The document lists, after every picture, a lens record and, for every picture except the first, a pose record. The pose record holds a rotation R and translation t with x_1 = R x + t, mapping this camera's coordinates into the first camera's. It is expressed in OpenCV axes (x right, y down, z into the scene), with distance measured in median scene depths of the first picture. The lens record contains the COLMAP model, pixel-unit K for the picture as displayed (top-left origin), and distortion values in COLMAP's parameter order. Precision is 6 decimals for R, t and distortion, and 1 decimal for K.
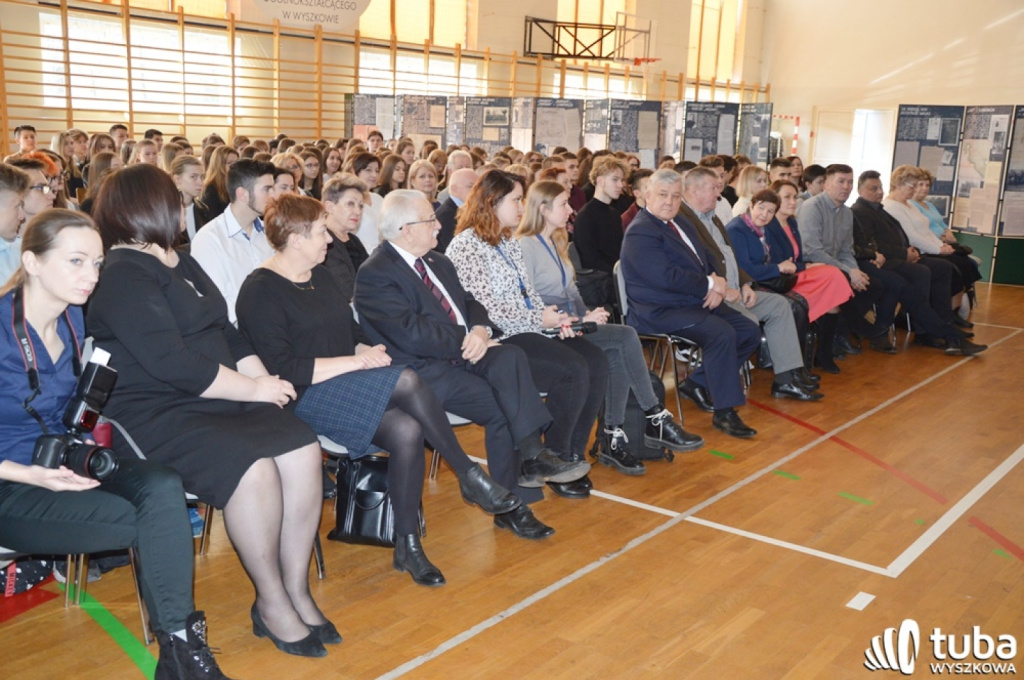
lens RADIAL K [[905.8, 0, 512.0], [0, 905.8, 340.0], [0, 0, 1]] dist [-0.030726, 0.105428]
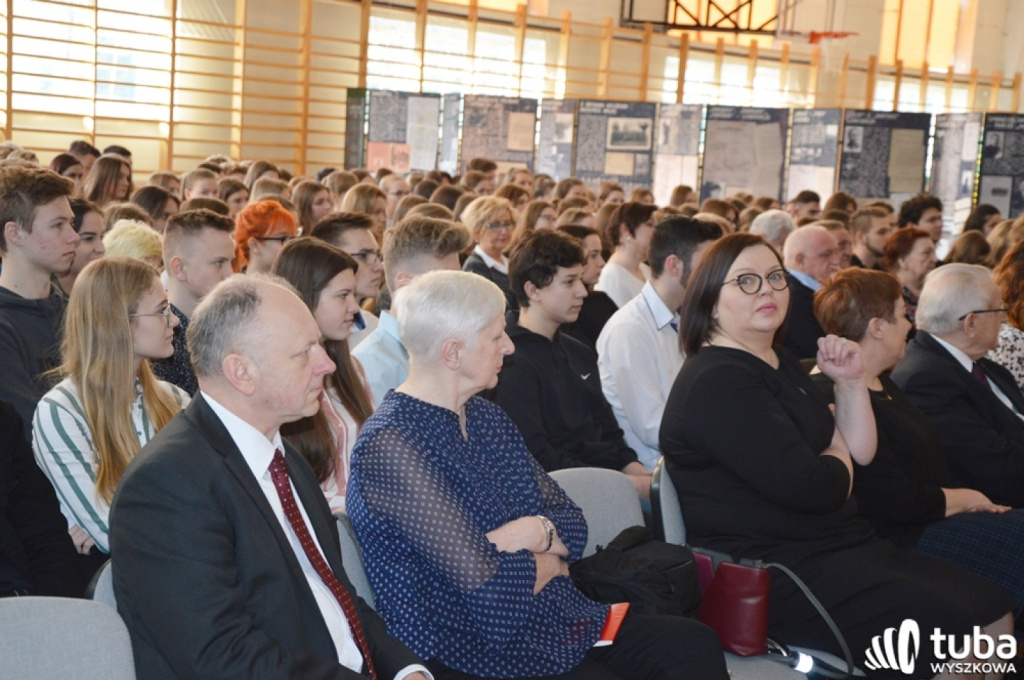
lens RADIAL K [[1753.6, 0, 511.9], [0, 1753.6, 294.1], [0, 0, 1]] dist [0.351525, 0.202664]
pose [[0.998683, 0.015675, 0.048861, -0.176282], [-0.008548, 0.989717, -0.142787, 0.021674], [-0.050597, 0.142181, 0.988547, -0.126573]]
